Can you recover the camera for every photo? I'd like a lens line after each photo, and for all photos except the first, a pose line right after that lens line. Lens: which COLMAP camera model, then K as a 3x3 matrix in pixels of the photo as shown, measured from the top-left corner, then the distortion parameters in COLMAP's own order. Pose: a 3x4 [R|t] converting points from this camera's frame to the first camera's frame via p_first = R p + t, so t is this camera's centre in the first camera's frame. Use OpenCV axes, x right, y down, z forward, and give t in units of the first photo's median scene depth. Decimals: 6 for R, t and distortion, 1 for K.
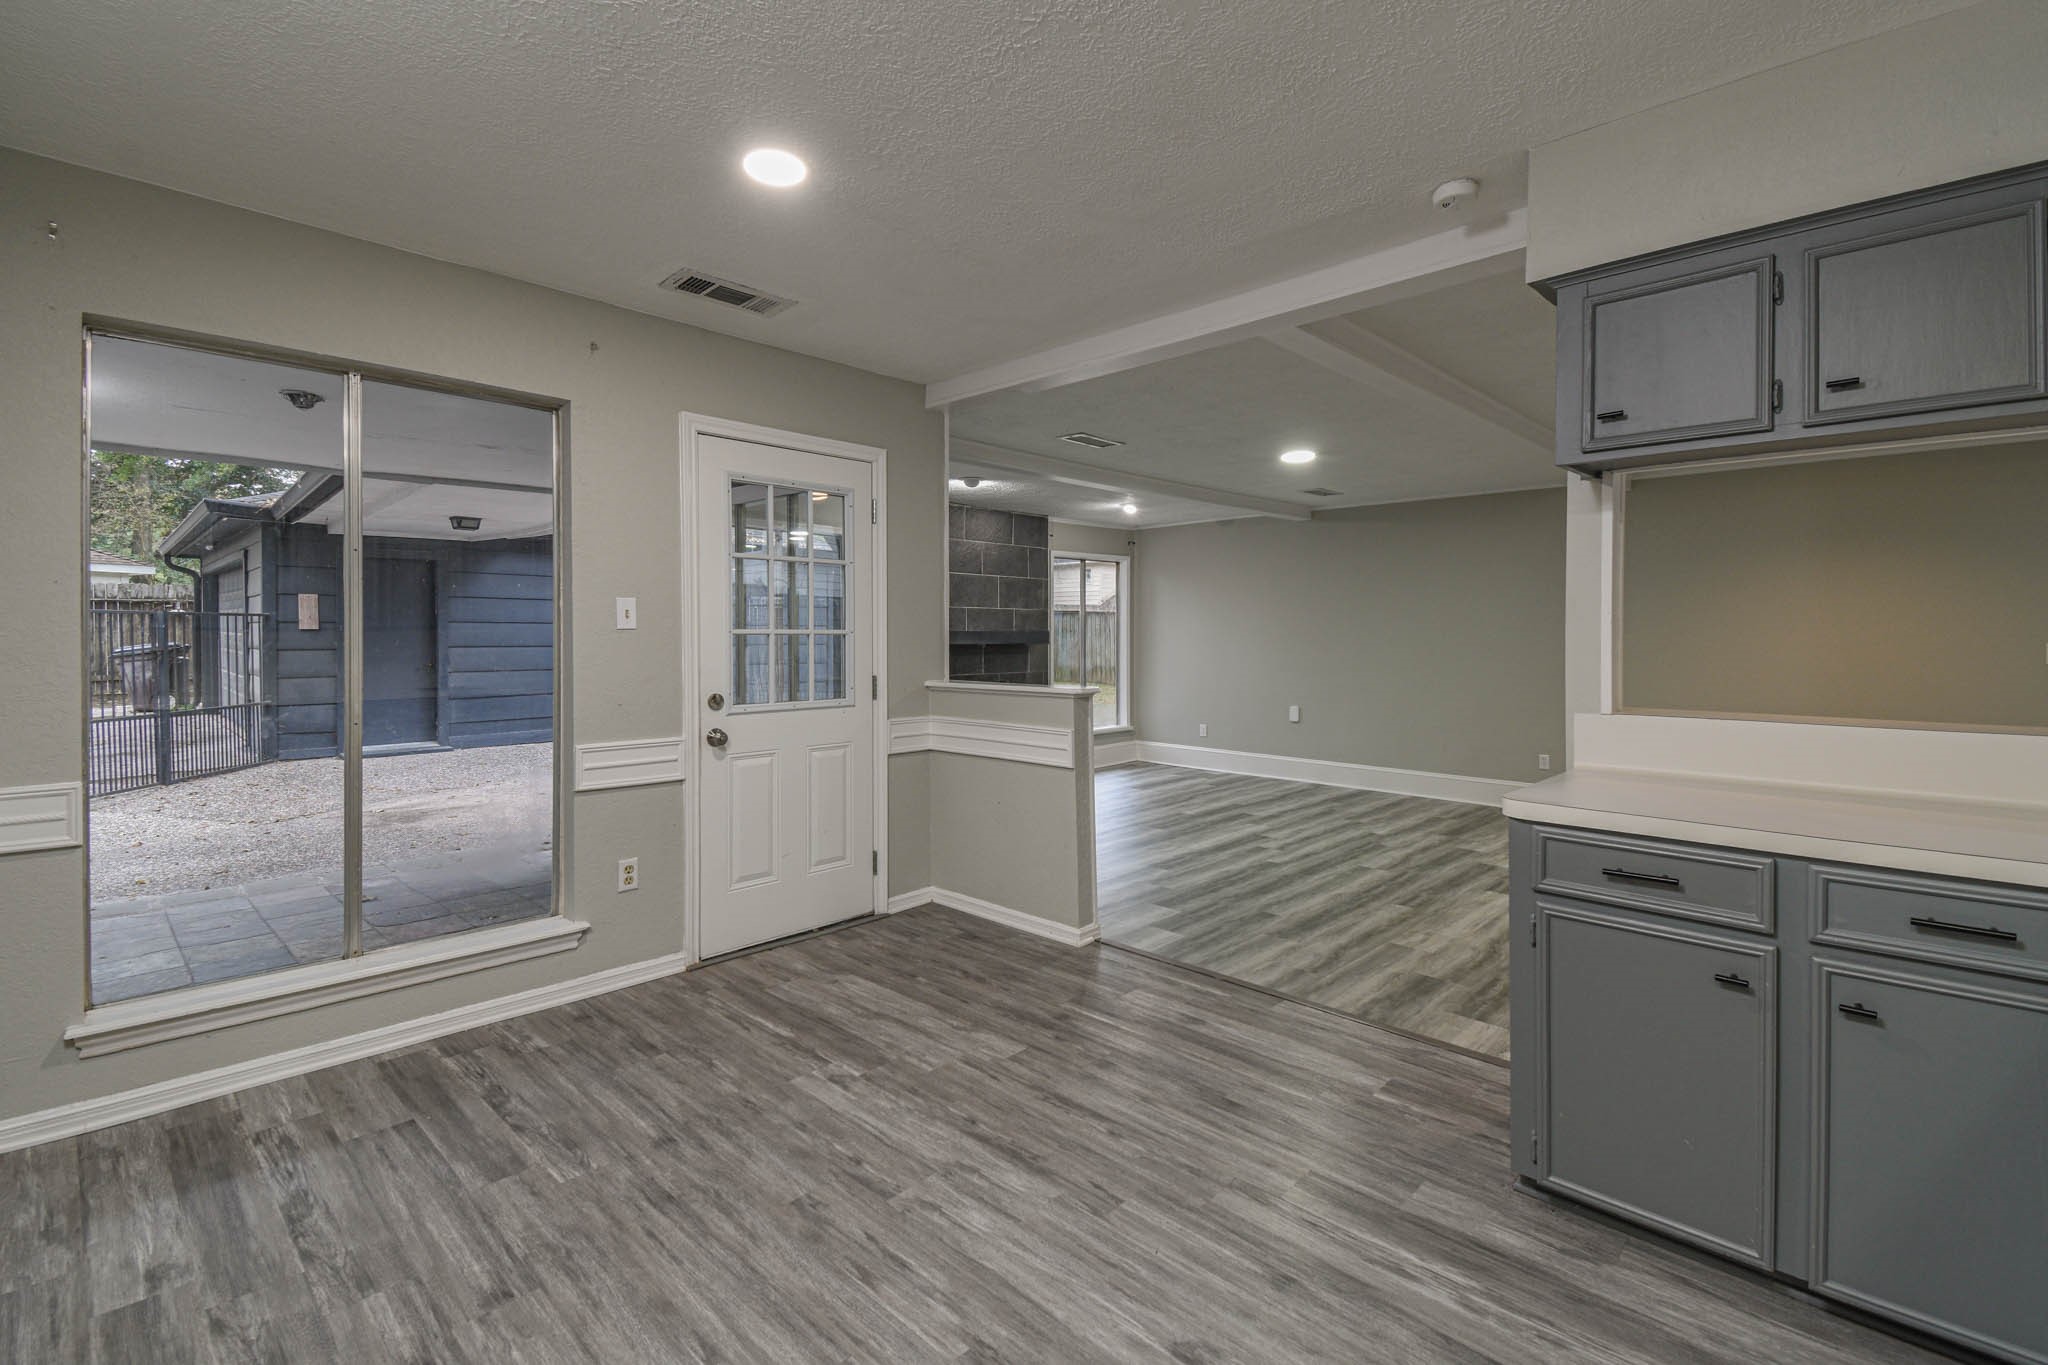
lens RADIAL K [[925.3, 0, 1030.0], [0, 925.3, 634.2], [0, 0, 1]] dist [0.002214, 0.000254]
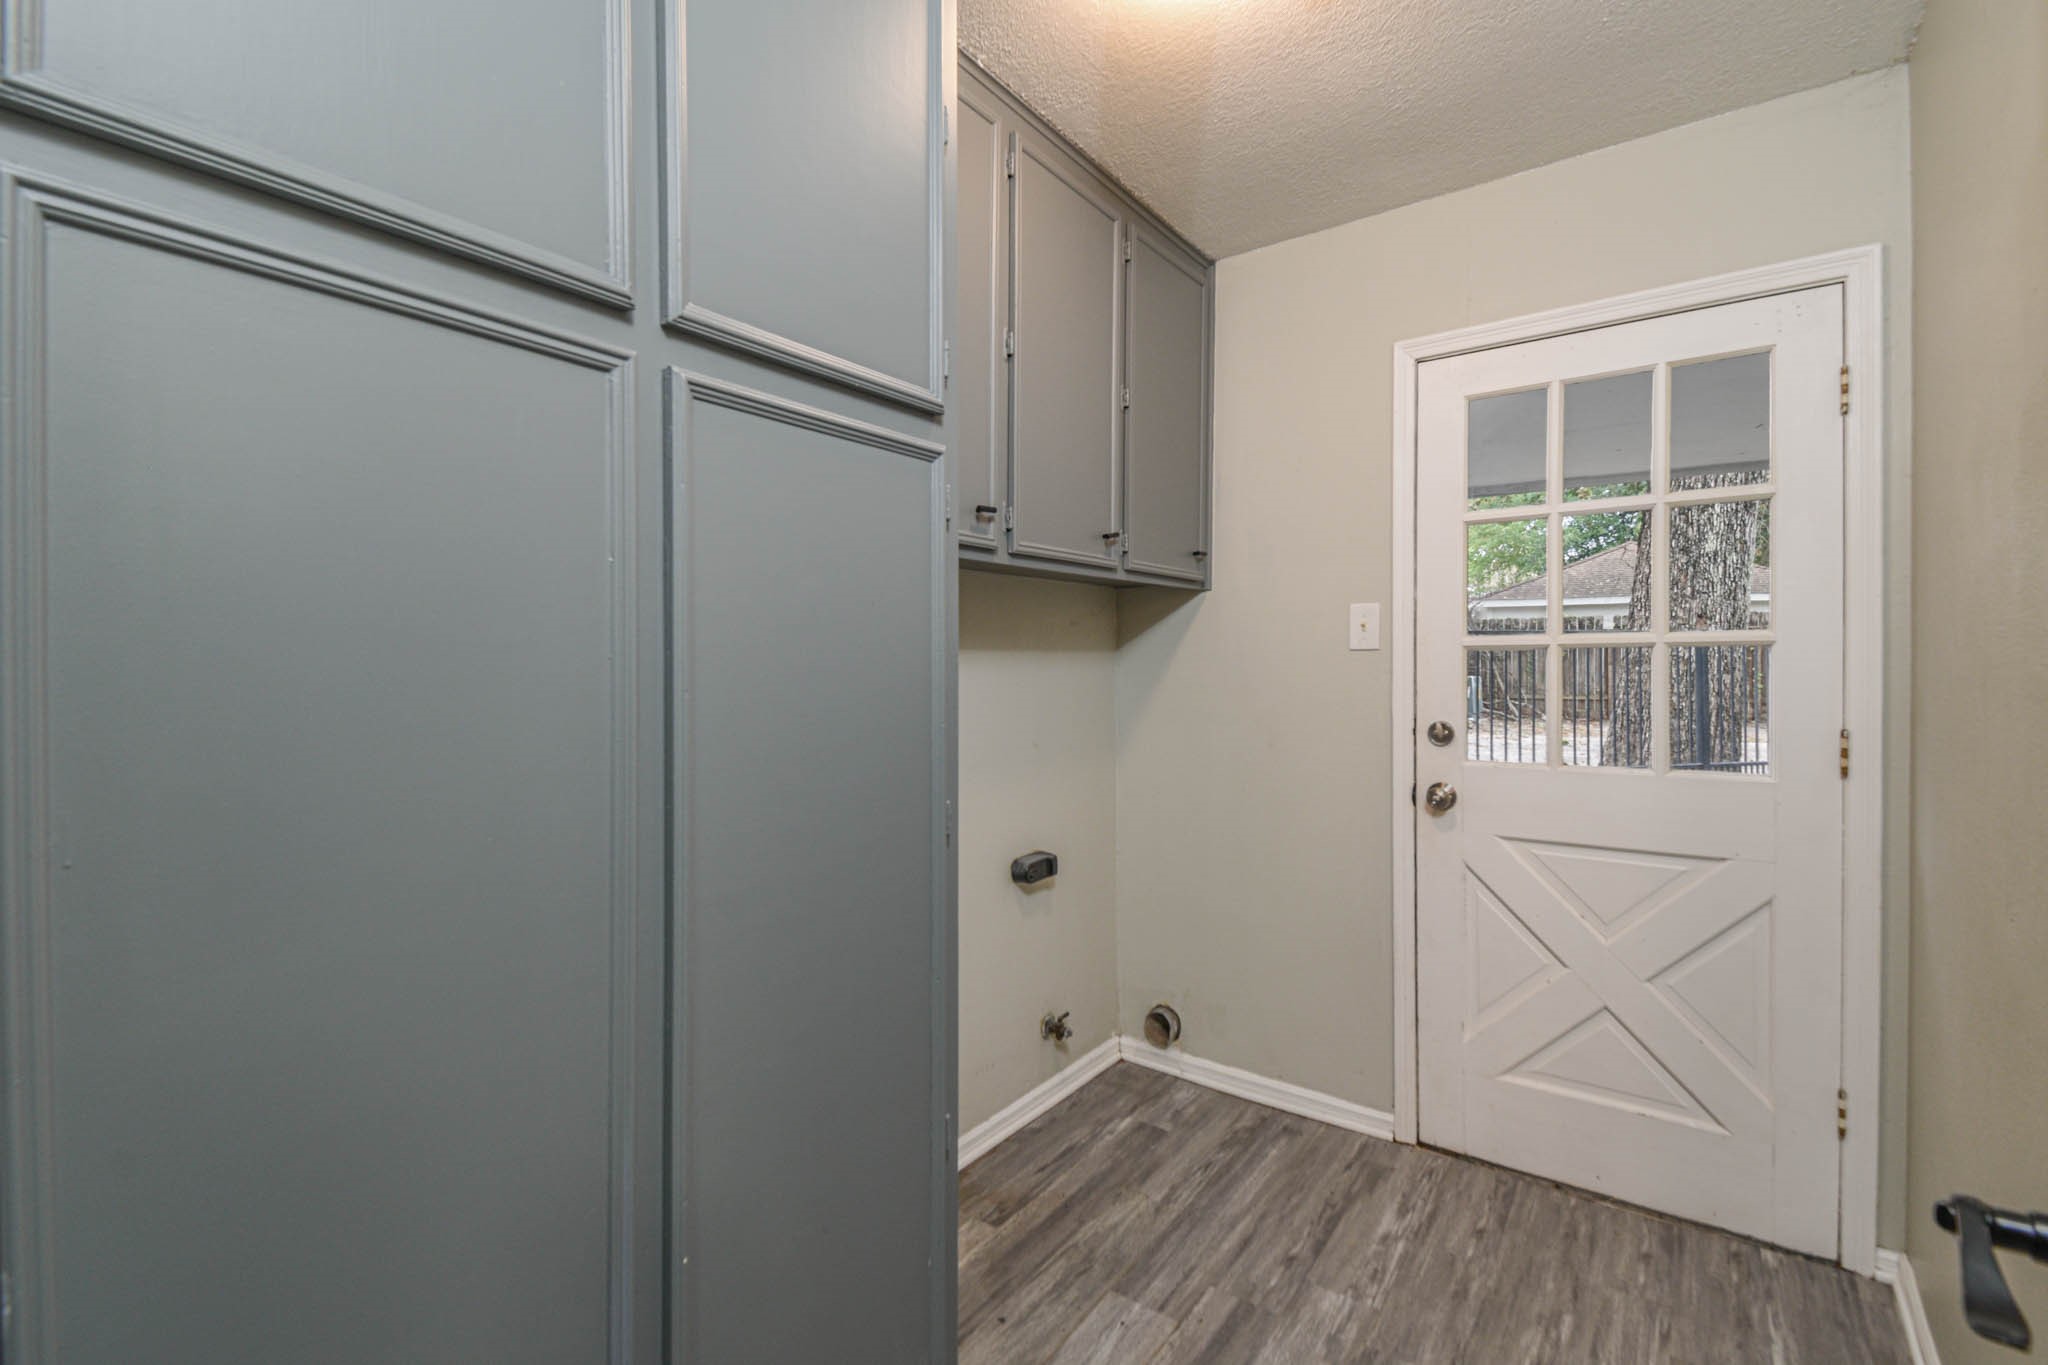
lens RADIAL K [[934.5, 0, 1020.8], [0, 934.5, 670.2], [0, 0, 1]] dist [0.040886, -0.025642]
pose [[0.144588, -0.001708, -0.989490, 0.125556], [0.003010, 0.999995, -0.001286, 0.006247], [0.989487, -0.002792, 0.144593, 0.282354]]
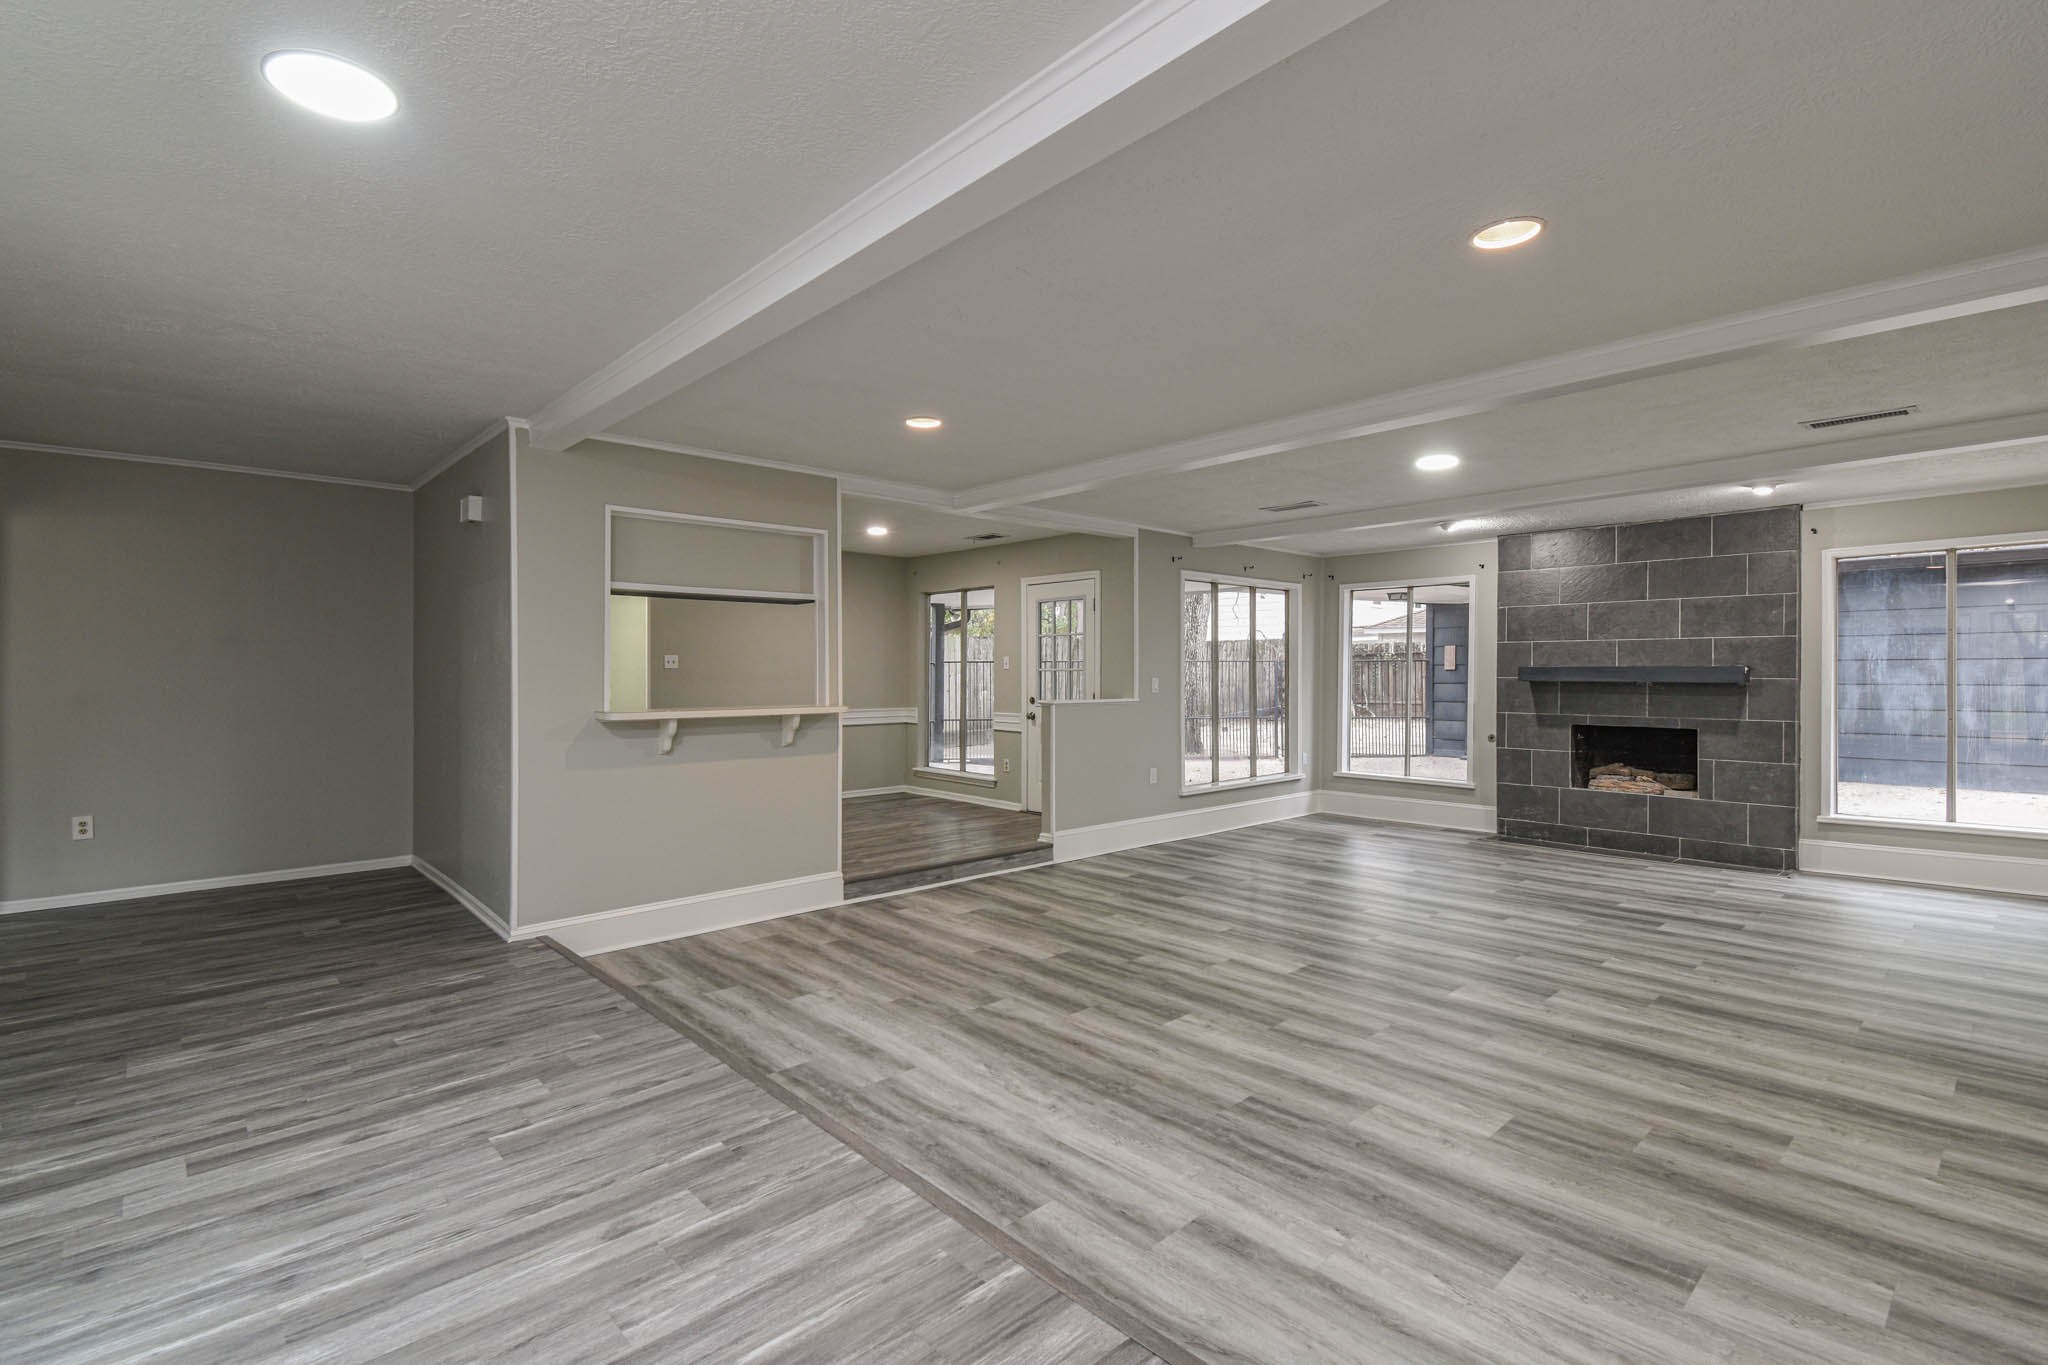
lens RADIAL K [[934.5, 0, 1020.8], [0, 934.5, 670.2], [0, 0, 1]] dist [0.040886, -0.025642]
pose [[-0.071615, -0.005984, -0.997414, 0.891652], [0.000961, 0.999981, -0.006069, 0.005313], [0.997432, -0.001393, -0.071607, 0.512744]]
